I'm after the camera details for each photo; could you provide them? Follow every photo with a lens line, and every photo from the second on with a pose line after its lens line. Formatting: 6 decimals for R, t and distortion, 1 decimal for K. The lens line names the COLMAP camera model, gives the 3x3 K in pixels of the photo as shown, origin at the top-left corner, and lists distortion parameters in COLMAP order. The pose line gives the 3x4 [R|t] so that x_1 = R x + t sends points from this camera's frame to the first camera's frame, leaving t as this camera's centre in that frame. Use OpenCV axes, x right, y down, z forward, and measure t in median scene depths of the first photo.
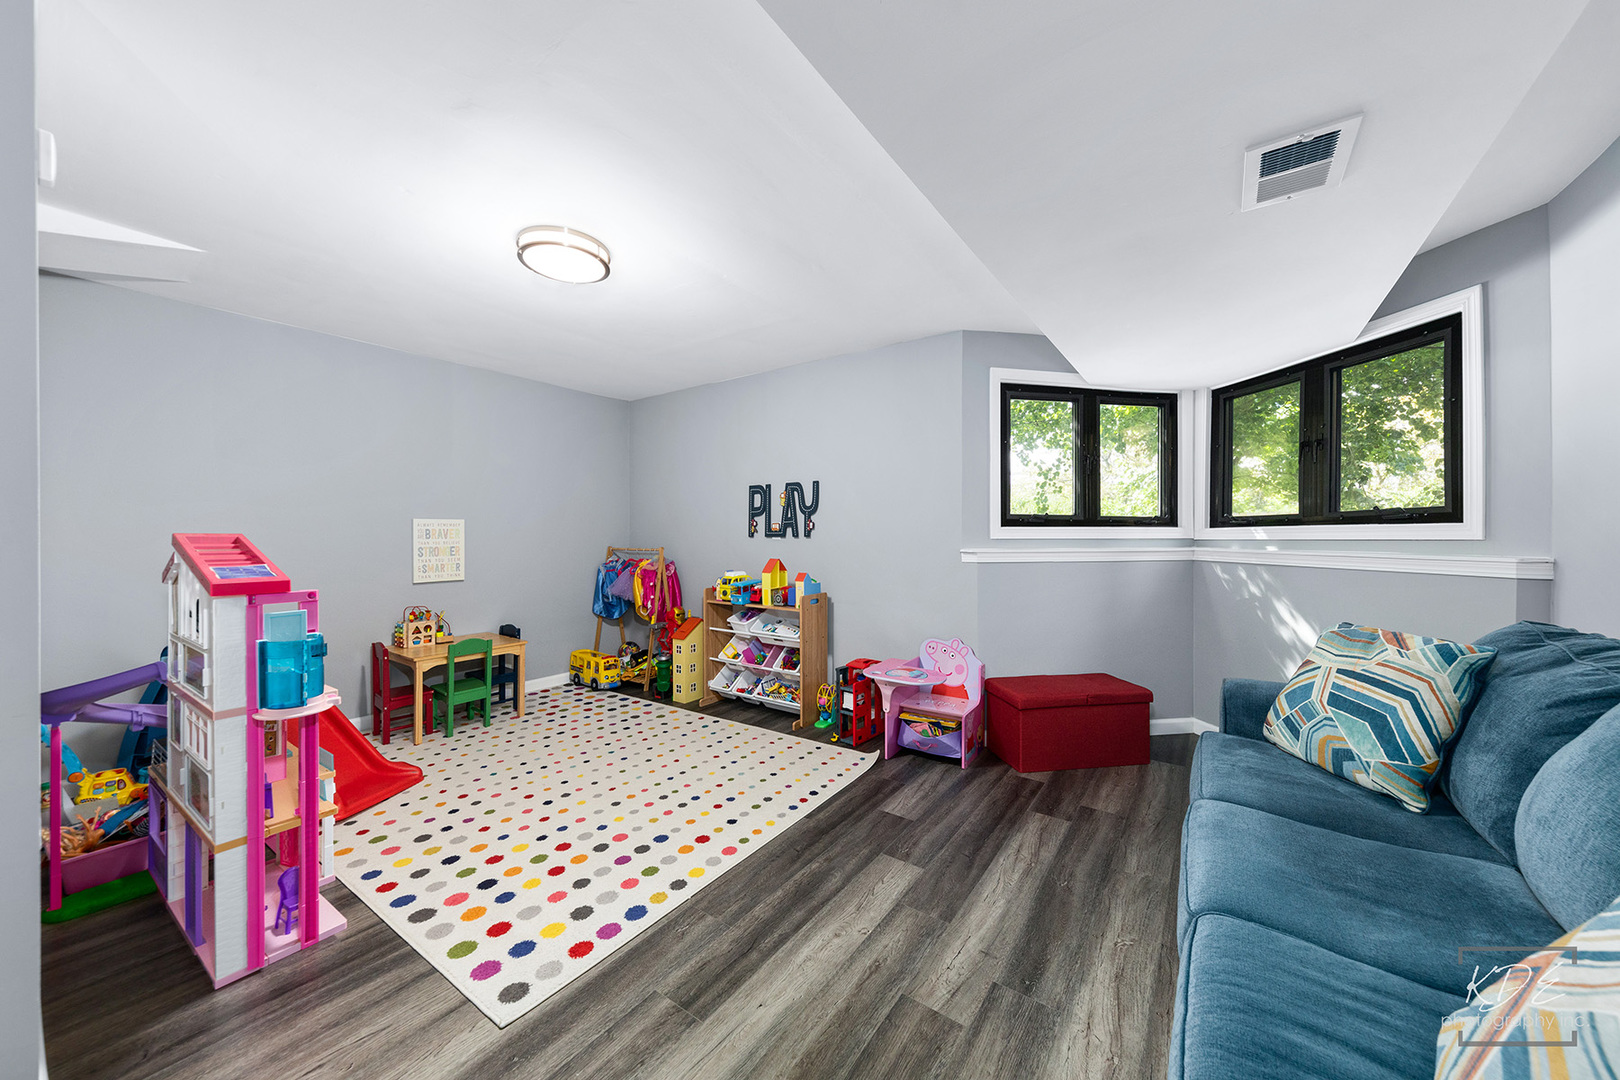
lens RADIAL K [[570.7, 0, 807.2], [0, 570.7, 537.1], [0, 0, 1]] dist [0.000097, -0.000127]
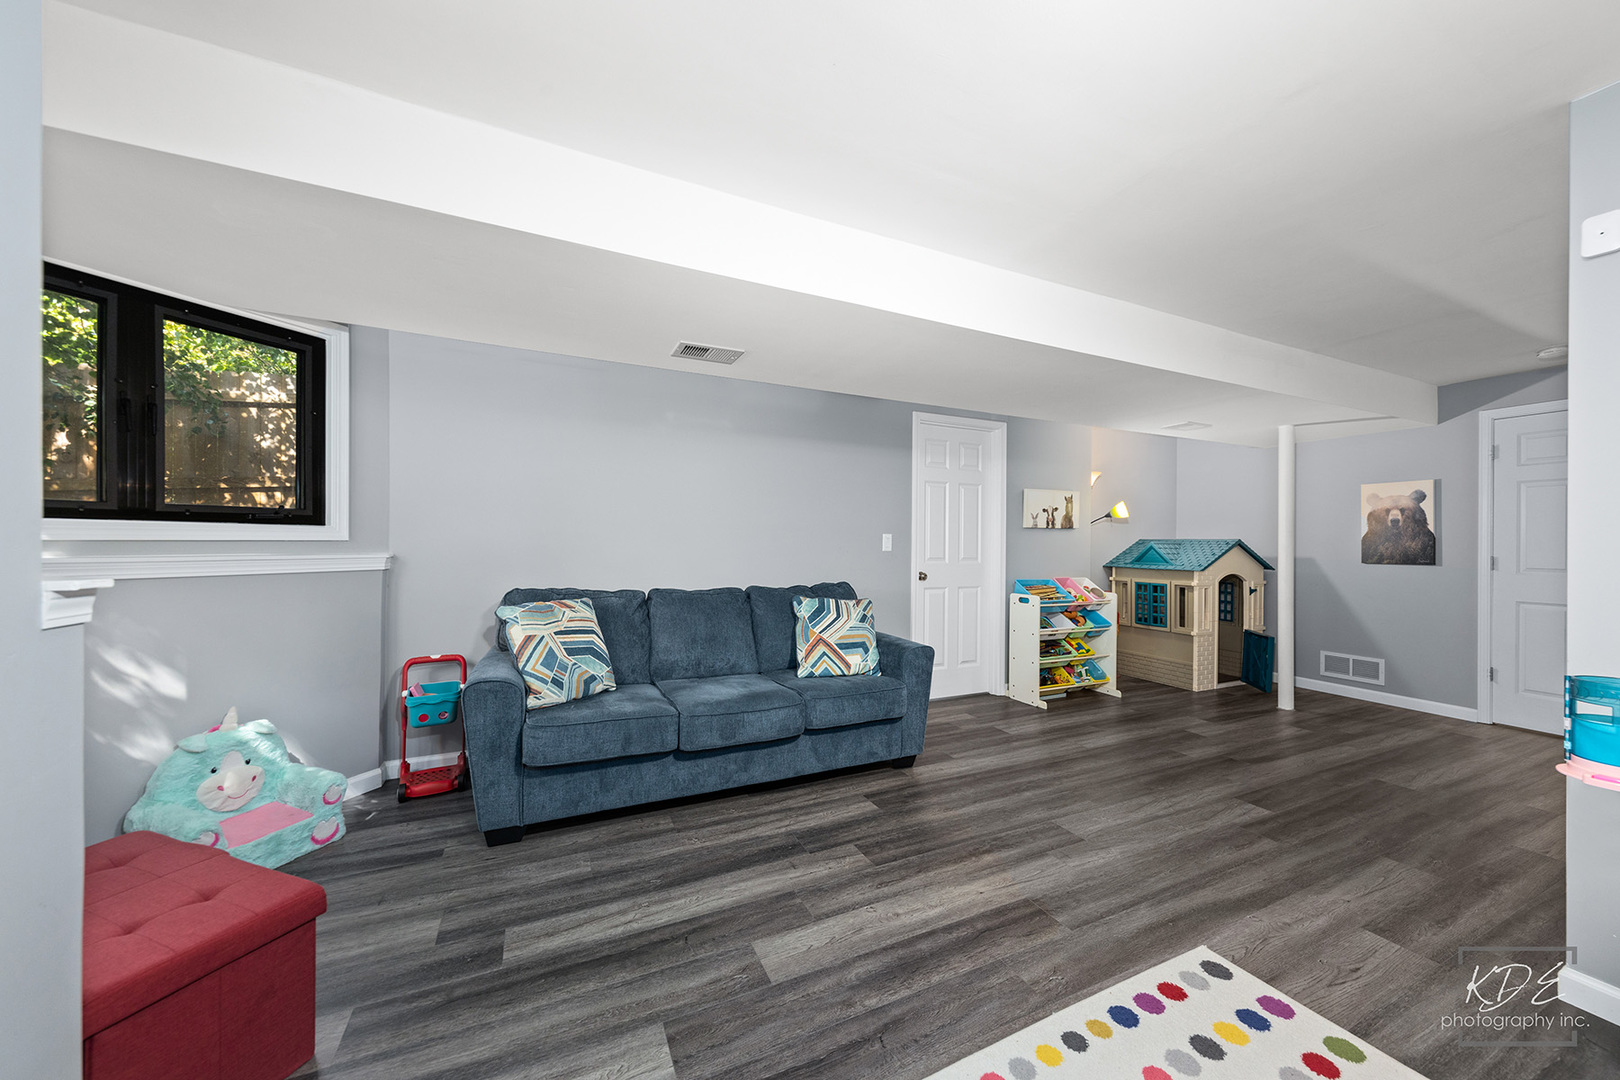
lens RADIAL K [[570.7, 0, 799.8], [0, 570.7, 542.5], [0, 0, 1]] dist [0.000097, -0.000127]
pose [[-0.870080, -0.007600, 0.492853, -0.313137], [-0.005953, 0.999970, 0.004910, -0.002576], [-0.492875, 0.001338, -0.870099, 2.036945]]
